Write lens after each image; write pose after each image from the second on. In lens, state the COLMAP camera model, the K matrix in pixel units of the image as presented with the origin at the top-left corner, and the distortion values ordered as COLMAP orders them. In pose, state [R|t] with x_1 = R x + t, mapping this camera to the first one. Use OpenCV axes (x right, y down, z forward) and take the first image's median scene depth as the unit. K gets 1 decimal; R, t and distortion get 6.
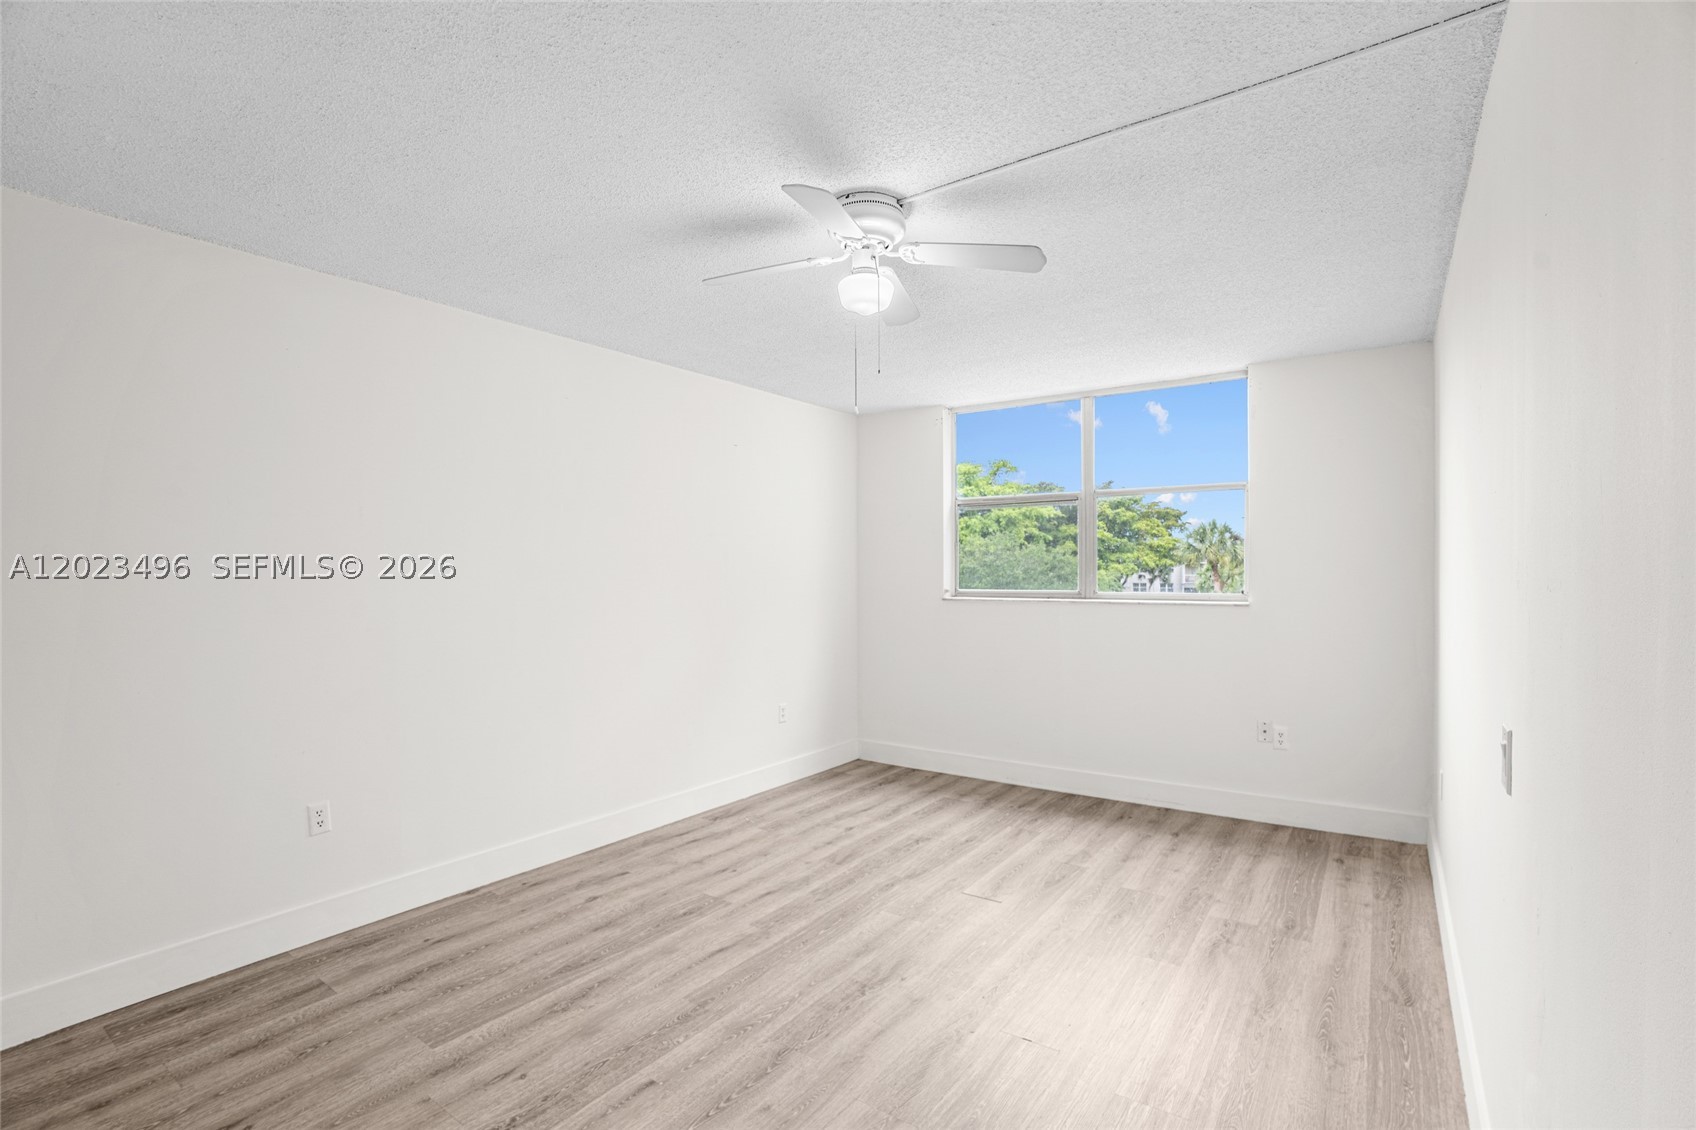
lens RADIAL K [[776.7, 0, 848.0], [0, 776.7, 565.0], [0, 0, 1]] dist [-0.006137, 0.001676]
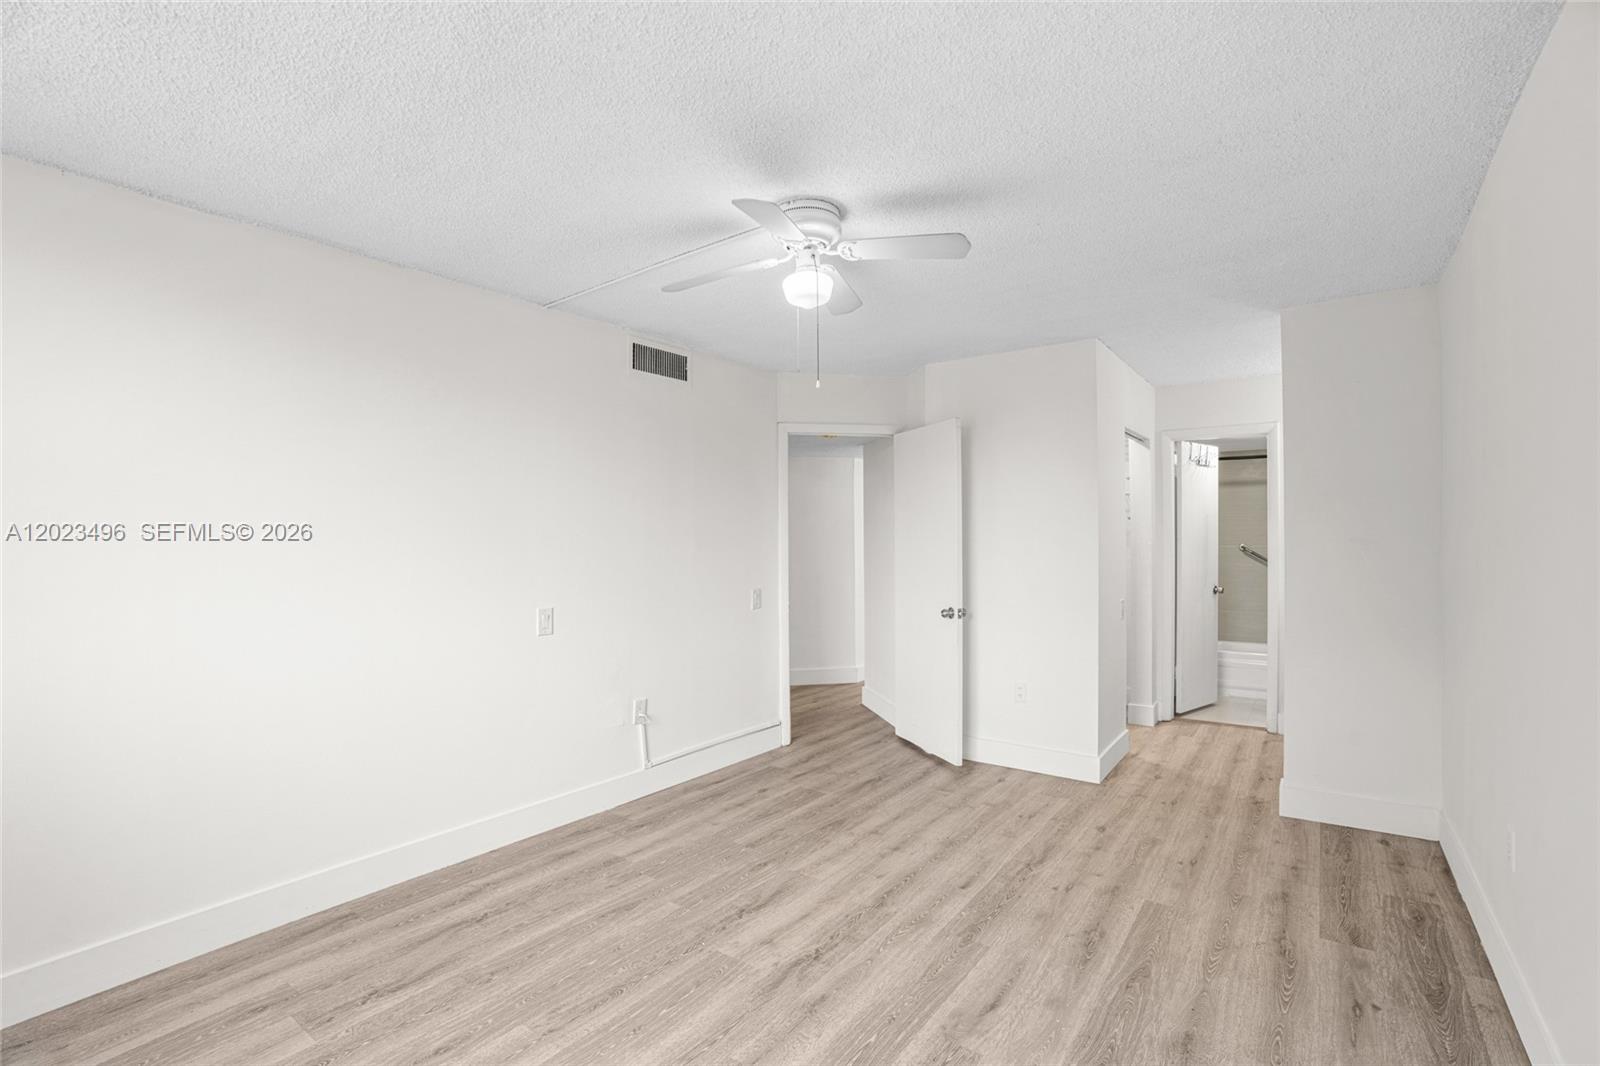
lens RADIAL K [[732.7, 0, 800.0], [0, 732.7, 533.0], [0, 0, 1]] dist [-0.006137, 0.001676]
pose [[-0.999837, 0.011514, 0.013912, 0.022935], [0.011244, 0.999750, -0.019352, 0.018188], [-0.014132, -0.019192, -0.999716, 2.031952]]
